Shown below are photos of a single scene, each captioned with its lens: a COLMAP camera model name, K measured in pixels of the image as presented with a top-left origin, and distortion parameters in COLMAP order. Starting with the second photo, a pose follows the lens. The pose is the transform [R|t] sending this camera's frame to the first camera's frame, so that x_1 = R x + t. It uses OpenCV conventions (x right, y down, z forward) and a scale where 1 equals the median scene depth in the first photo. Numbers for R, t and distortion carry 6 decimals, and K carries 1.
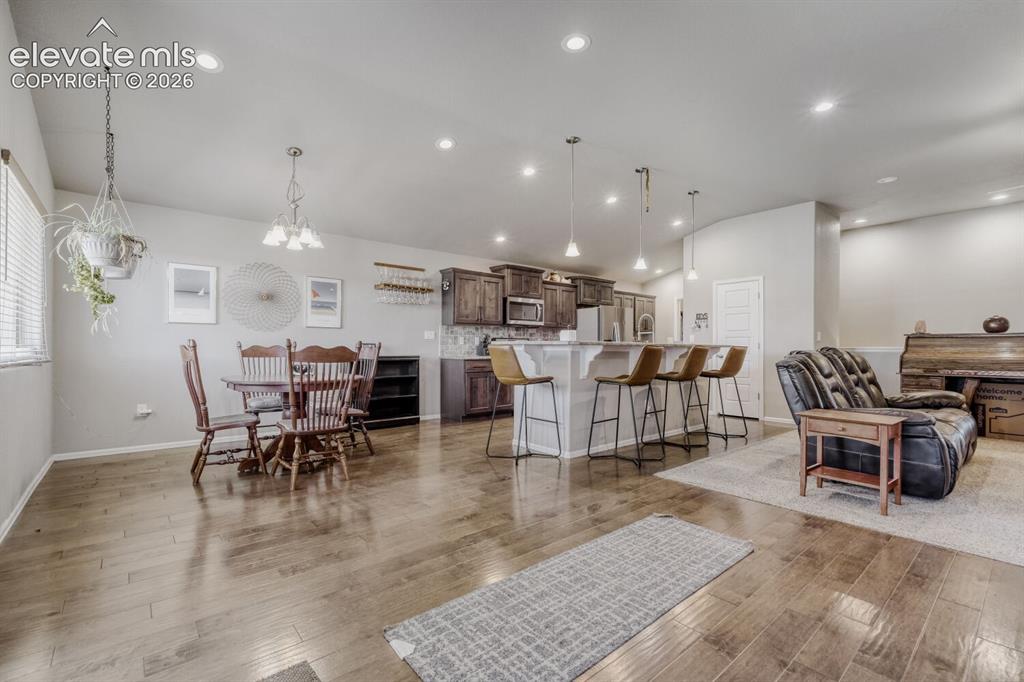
lens RADIAL K [[453.9, 0, 512.8], [0, 453.9, 346.5], [0, 0, 1]] dist [0.000670, -0.000947]
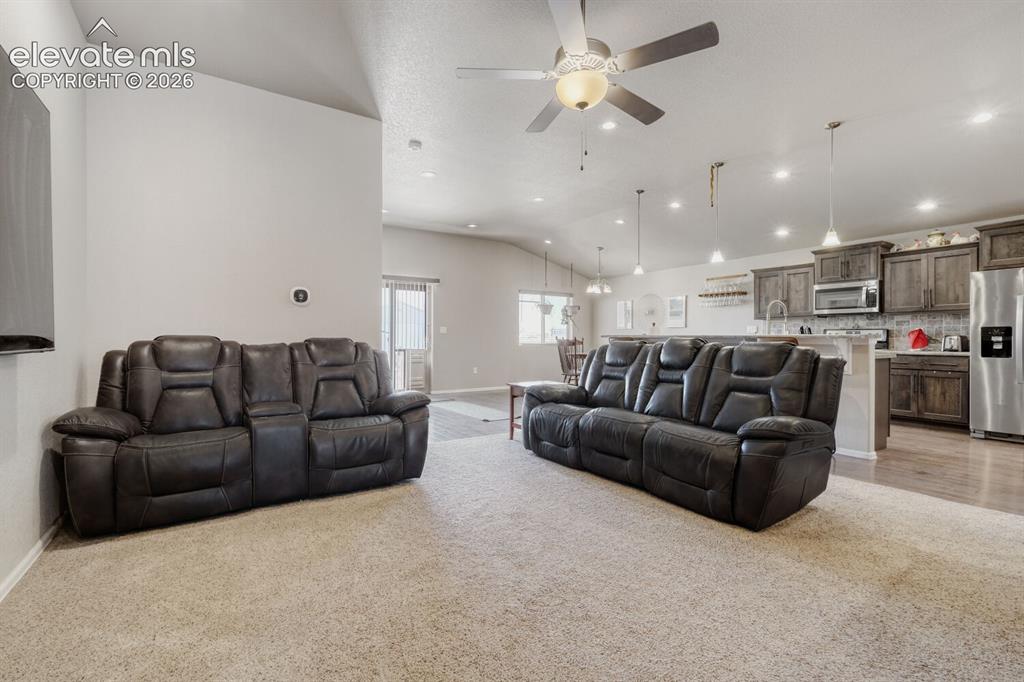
lens RADIAL K [[453.9, 0, 508.2], [0, 453.9, 340.3], [0, 0, 1]] dist [0.000670, -0.000947]
pose [[-0.122079, -0.001899, -0.992519, 1.018798], [0.001869, 0.999996, -0.002143, 0.004134], [0.992519, -0.002117, -0.122075, 0.502621]]
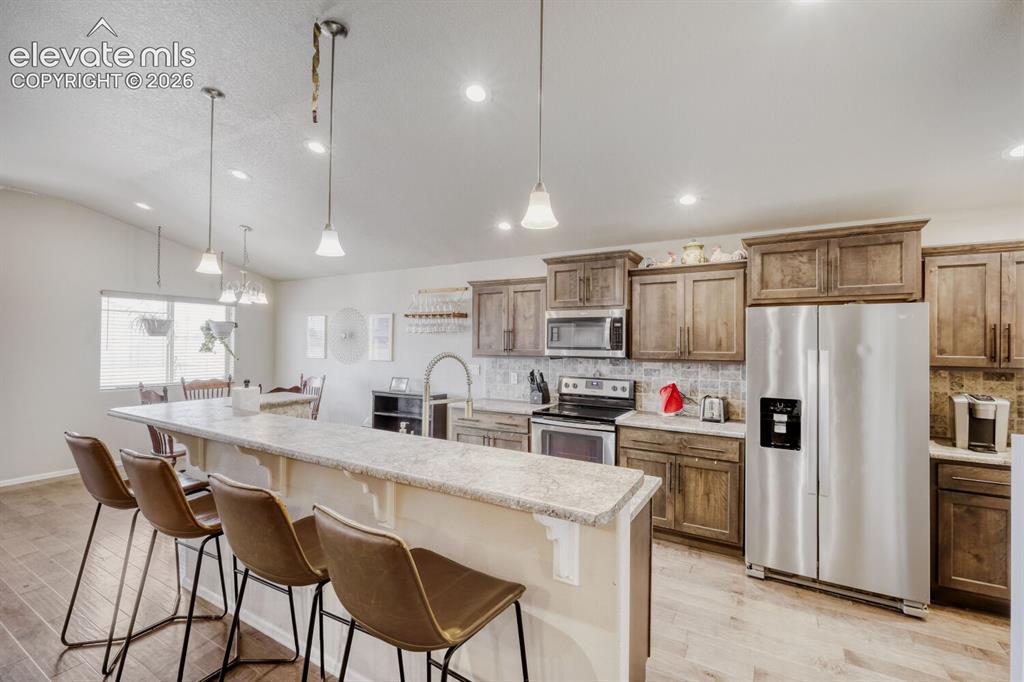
lens RADIAL K [[453.9, 0, 510.2], [0, 453.9, 342.2], [0, 0, 1]] dist [0.000670, -0.000947]
pose [[0.328461, -0.003423, -0.944511, 0.563495], [-0.002475, 0.999987, -0.004485, -0.066948], [0.944514, 0.003811, 0.328448, 0.775180]]
